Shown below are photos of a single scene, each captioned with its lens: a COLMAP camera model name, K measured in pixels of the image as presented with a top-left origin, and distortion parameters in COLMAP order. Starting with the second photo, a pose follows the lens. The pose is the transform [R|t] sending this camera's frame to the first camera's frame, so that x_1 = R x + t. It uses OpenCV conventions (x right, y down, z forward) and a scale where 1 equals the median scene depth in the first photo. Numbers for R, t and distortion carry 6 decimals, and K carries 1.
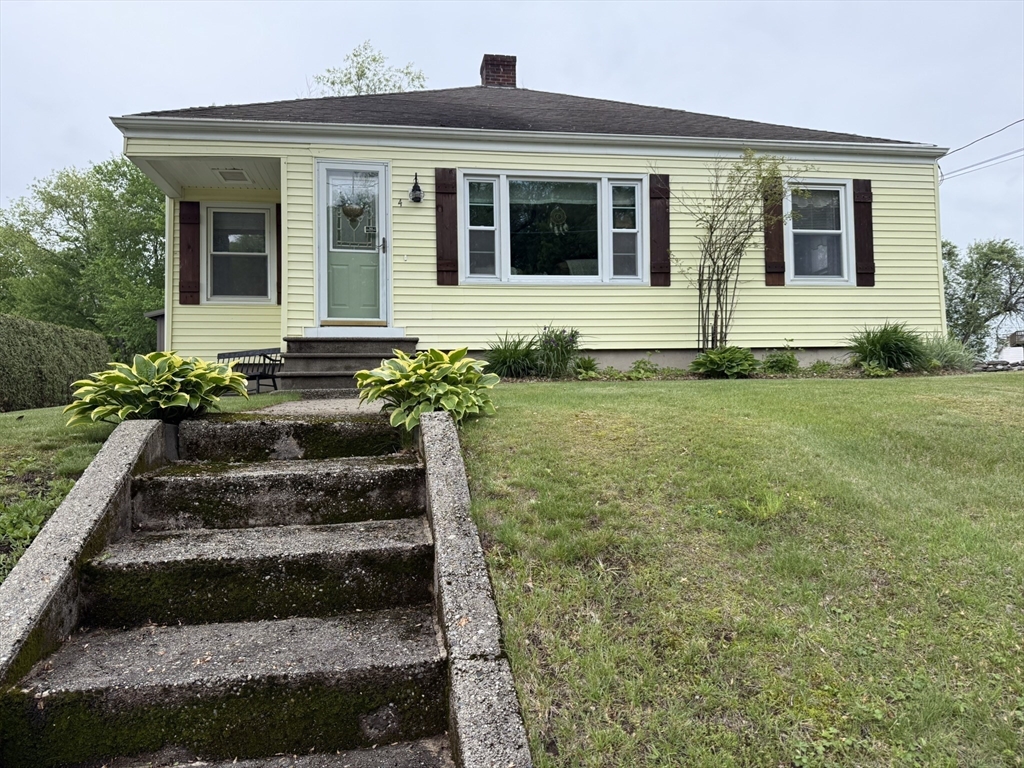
lens RADIAL K [[730.5, 0, 511.4], [0, 730.5, 385.3], [0, 0, 1]] dist [0.011973, -0.008633]
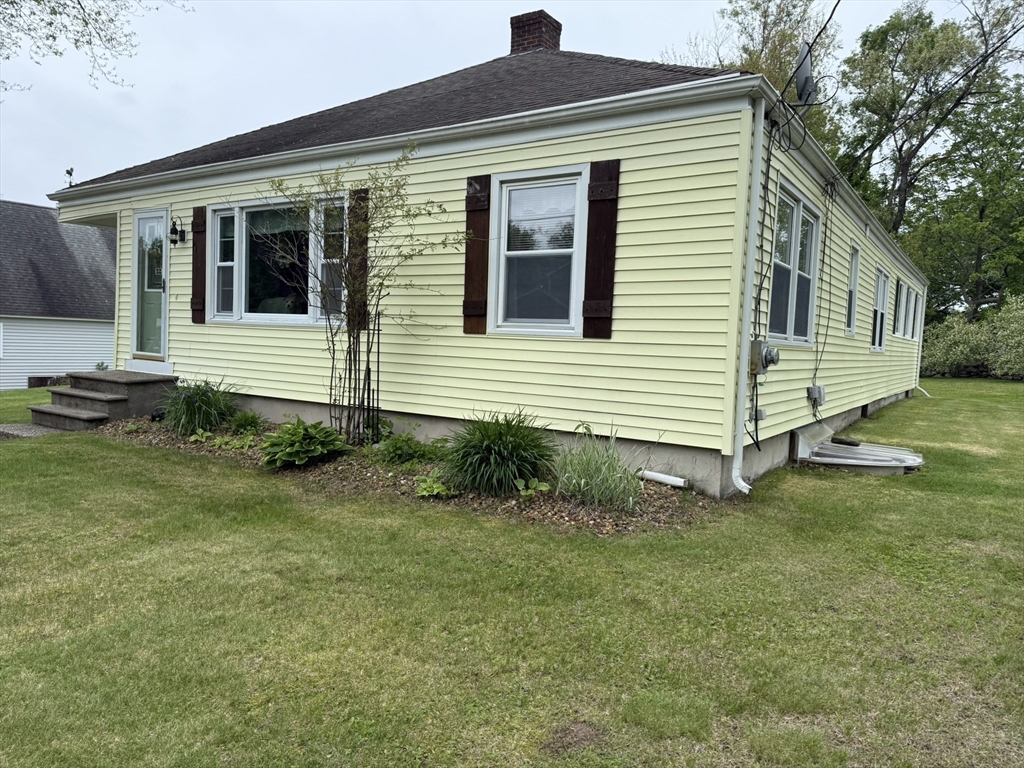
lens RADIAL K [[730.5, 0, 509.3], [0, 730.5, 391.9], [0, 0, 1]] dist [0.011973, -0.008633]
pose [[0.731809, 0.101541, -0.673903, 0.885629], [-0.036393, 0.993250, 0.110139, -0.162547], [0.680538, -0.056075, 0.730564, 0.516792]]
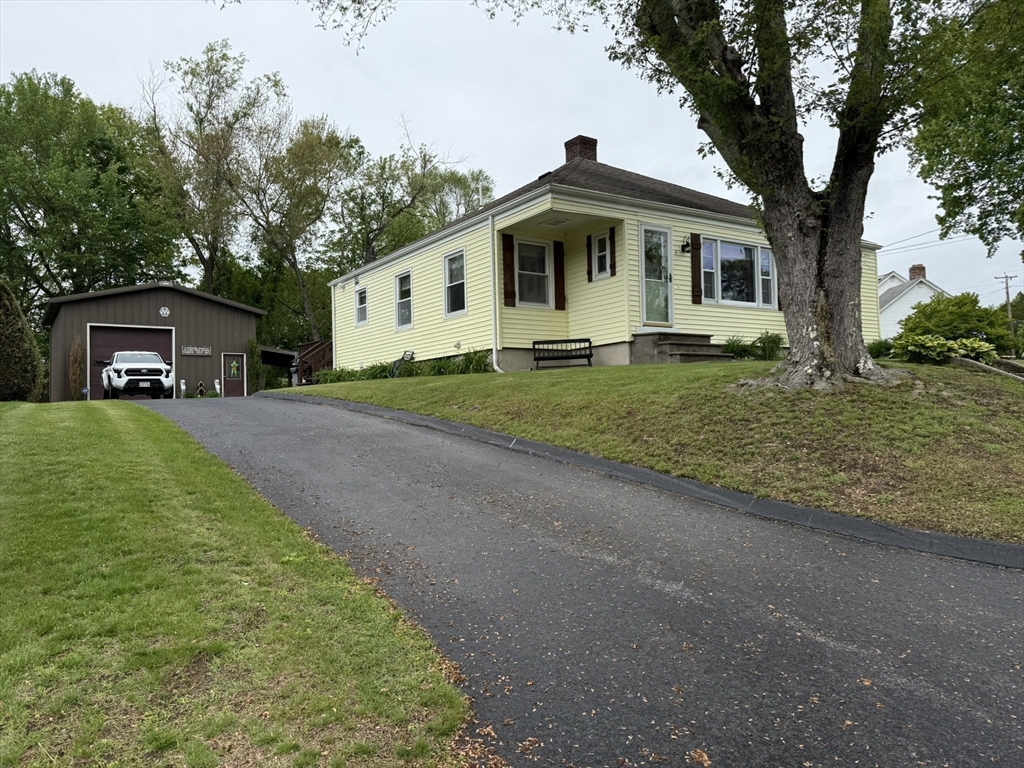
lens RADIAL K [[730.5, 0, 509.0], [0, 730.5, 381.8], [0, 0, 1]] dist [0.011973, -0.008633]
pose [[0.905286, 0.008581, 0.424716, -1.107493], [0.000462, 0.999775, -0.021184, 0.067266], [-0.424803, 0.019374, 0.905079, -0.284008]]
